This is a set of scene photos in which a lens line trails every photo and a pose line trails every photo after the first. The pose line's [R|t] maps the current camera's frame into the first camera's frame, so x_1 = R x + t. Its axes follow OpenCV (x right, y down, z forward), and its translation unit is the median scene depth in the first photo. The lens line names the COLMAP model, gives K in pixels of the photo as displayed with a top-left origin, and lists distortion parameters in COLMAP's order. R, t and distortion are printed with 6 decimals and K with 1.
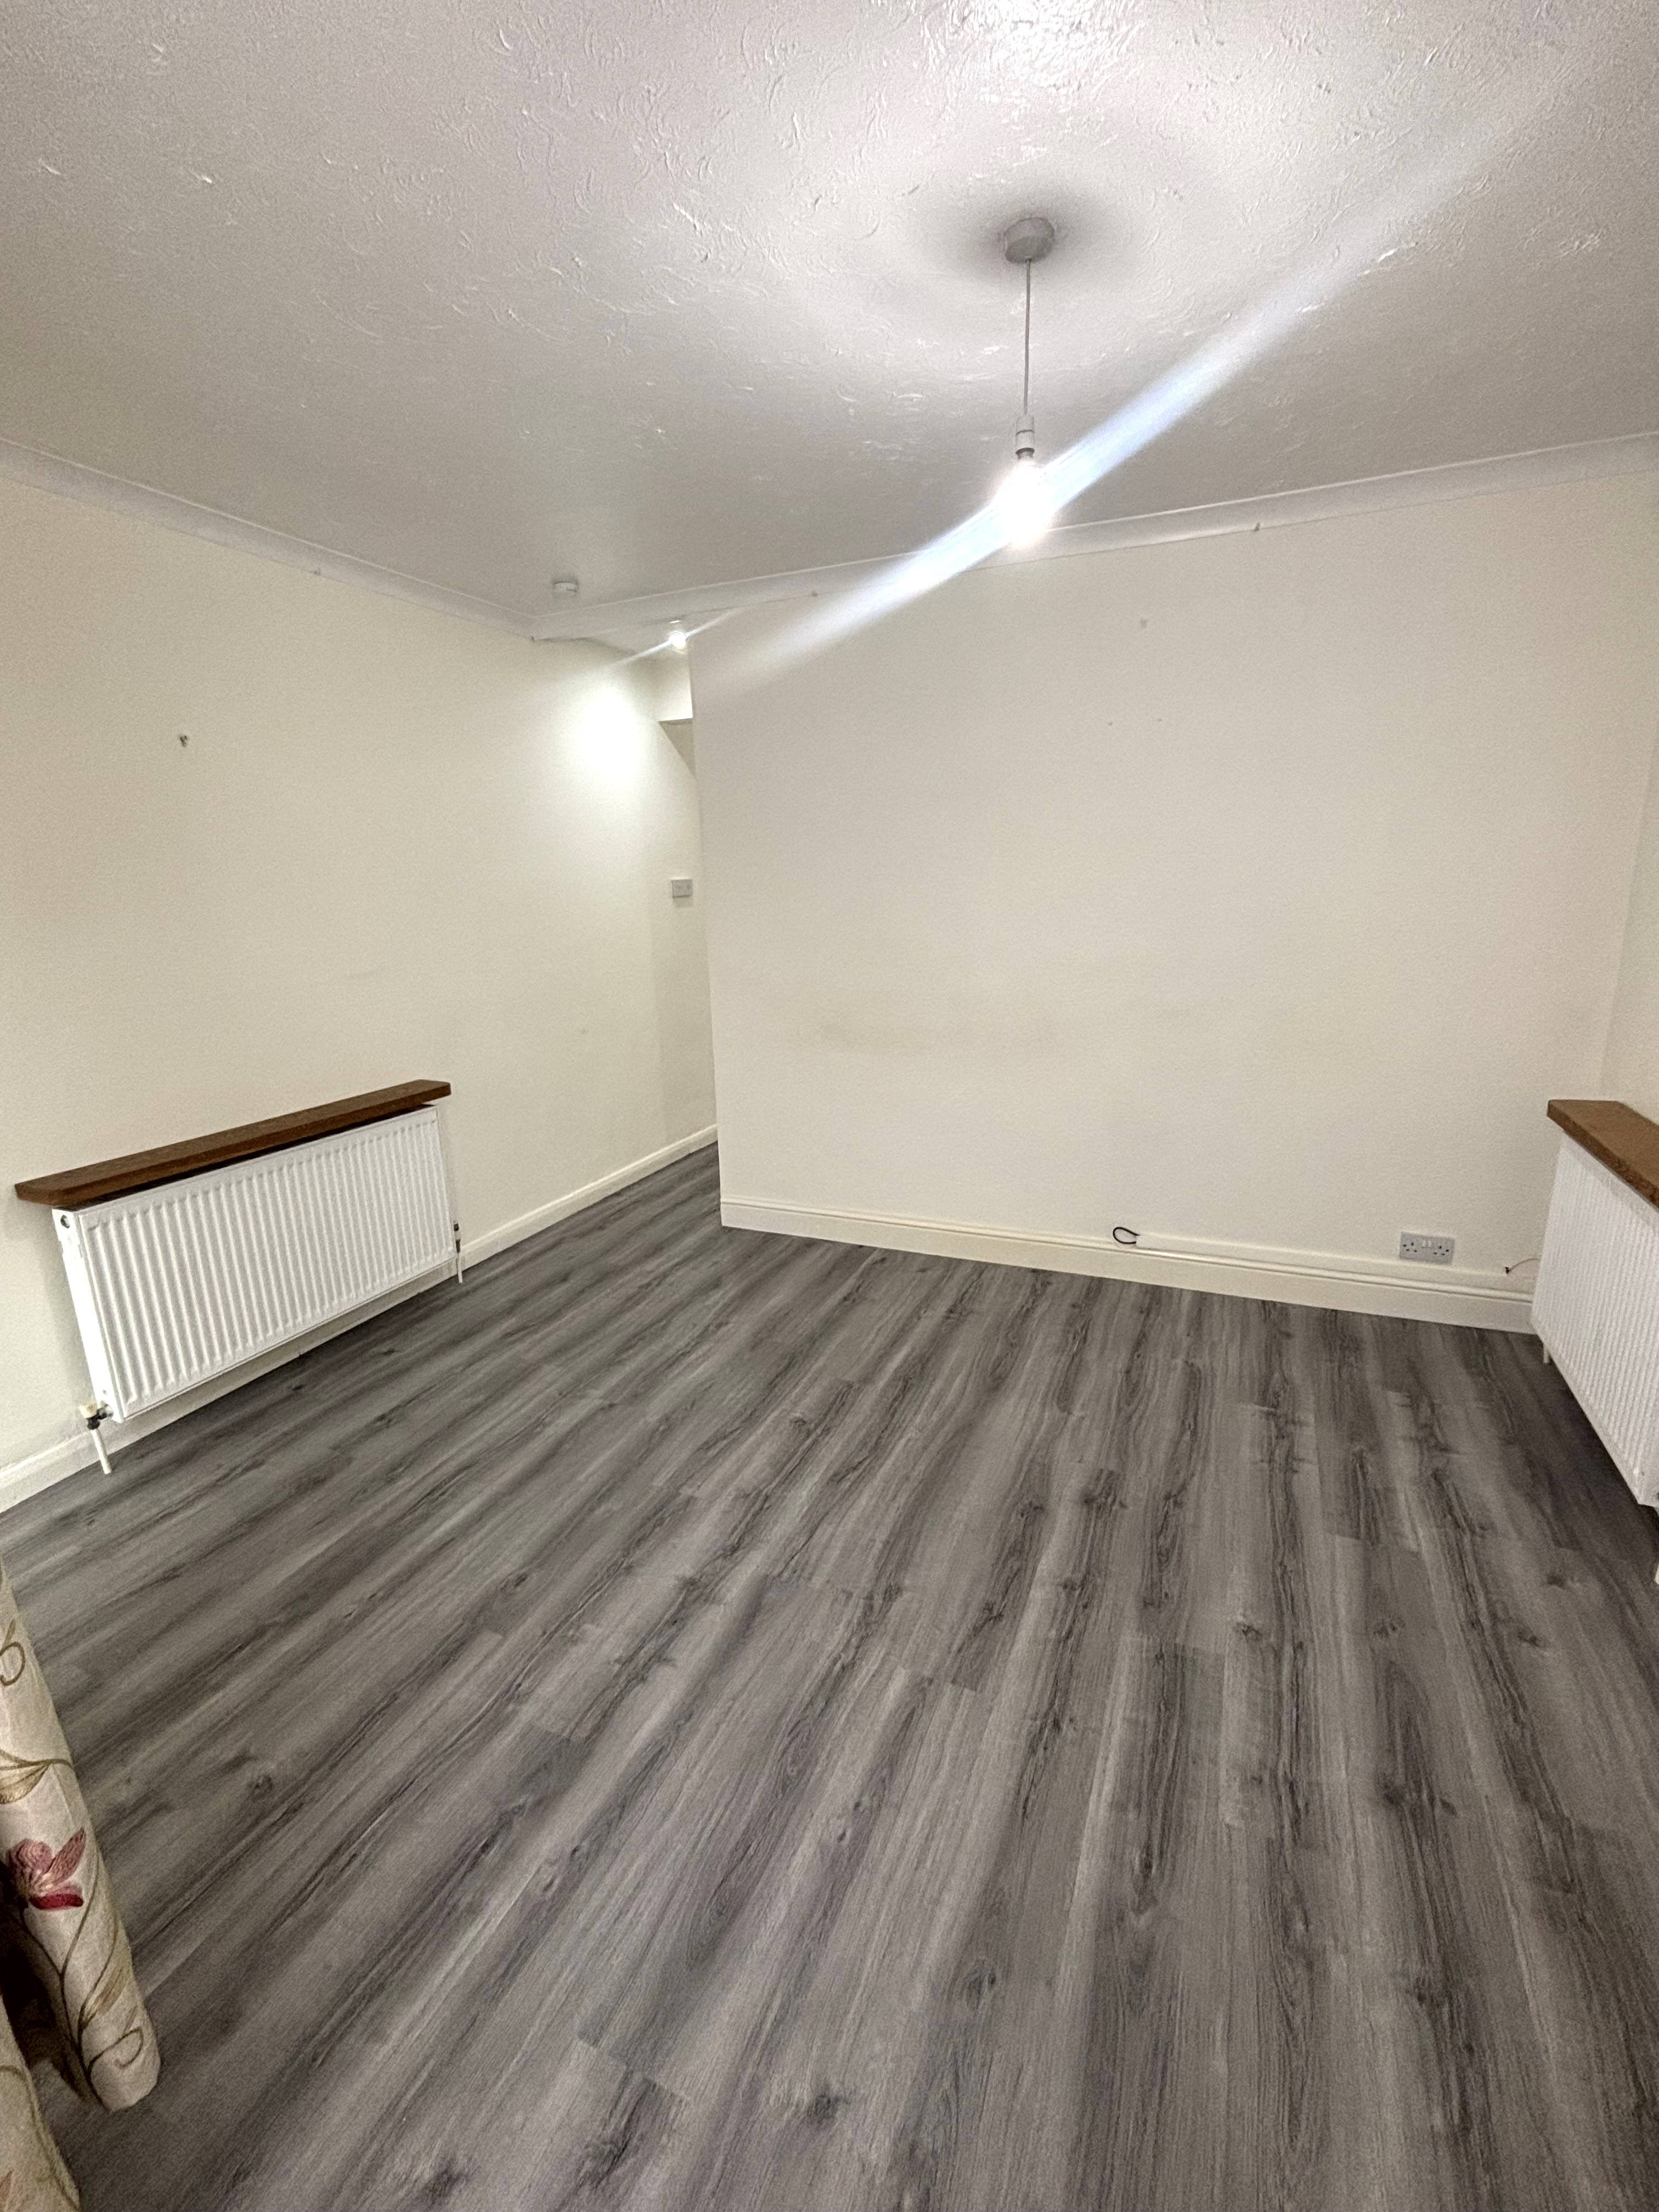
lens RADIAL K [[931.0, 0, 831.1], [0, 931.0, 1106.4], [0, 0, 1]] dist [-0.001998, -0.000340]
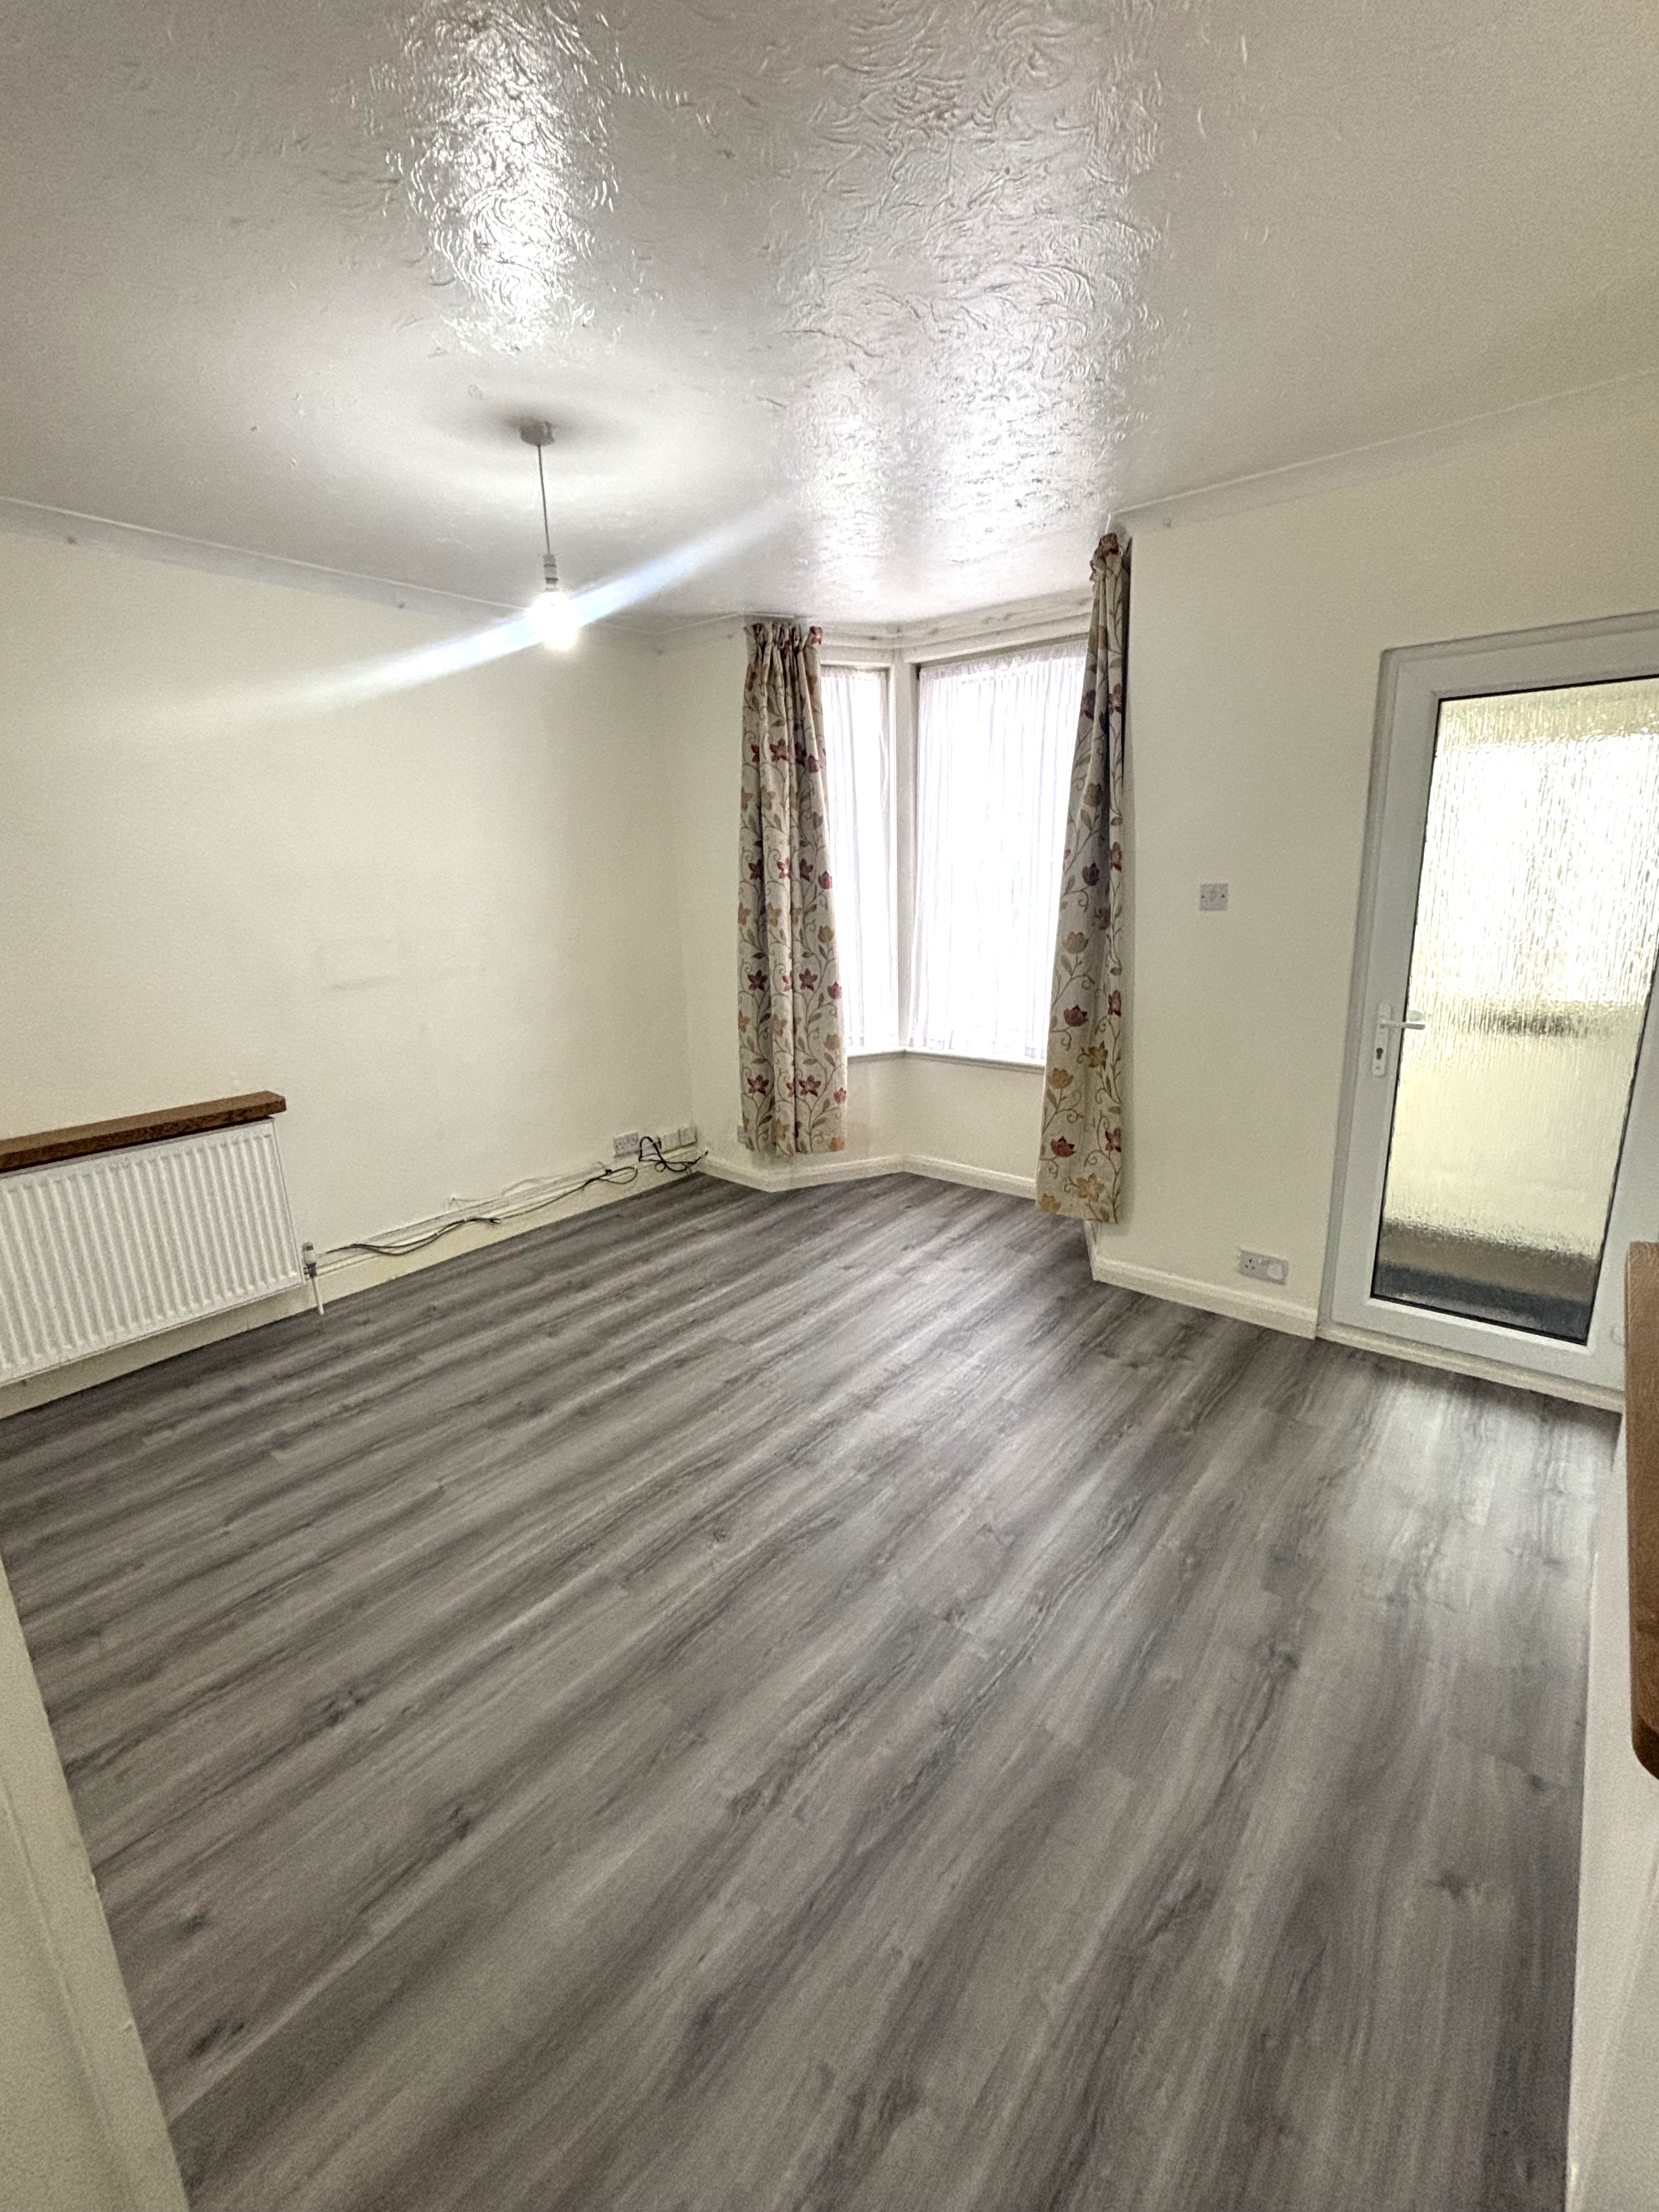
lens RADIAL K [[931.0, 0, 831.3], [0, 931.0, 1101.5], [0, 0, 1]] dist [-0.001998, -0.000340]
pose [[-0.962161, -0.011920, 0.272221, -0.404435], [0.118018, 0.882241, 0.455765, -0.426231], [-0.245598, 0.470647, -0.847451, 1.717296]]
